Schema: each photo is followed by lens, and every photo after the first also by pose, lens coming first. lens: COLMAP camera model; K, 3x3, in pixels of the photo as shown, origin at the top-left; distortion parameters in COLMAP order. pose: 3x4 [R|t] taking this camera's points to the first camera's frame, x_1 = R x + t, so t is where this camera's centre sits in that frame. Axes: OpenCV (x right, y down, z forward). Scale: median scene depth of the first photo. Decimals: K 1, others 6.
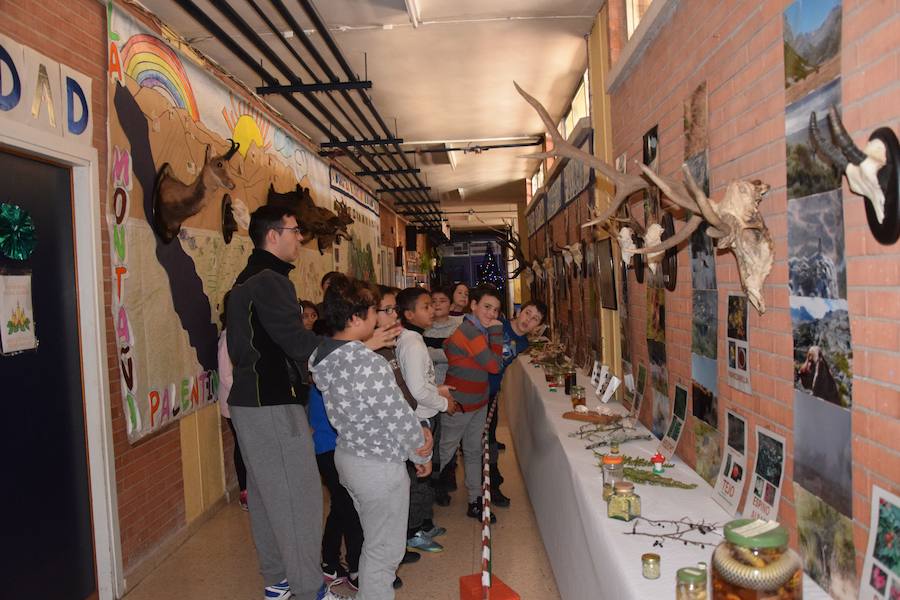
lens RADIAL K [[759.3, 0, 451.3], [0, 759.3, 296.4], [0, 0, 1]] dist [-0.137141, 0.159500]
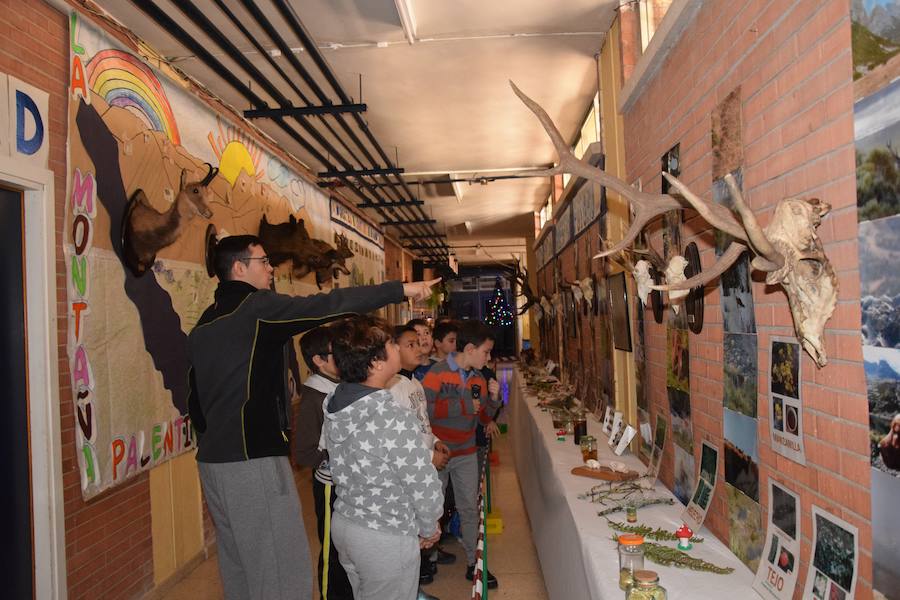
lens RADIAL K [[759.3, 0, 451.3], [0, 759.3, 296.4], [0, 0, 1]] dist [-0.137141, 0.159500]
pose [[0.999910, 0.003246, -0.013037, 0.016634], [-0.003839, 0.998947, -0.045716, -0.007018], [0.012875, 0.045762, 0.998869, 0.103066]]
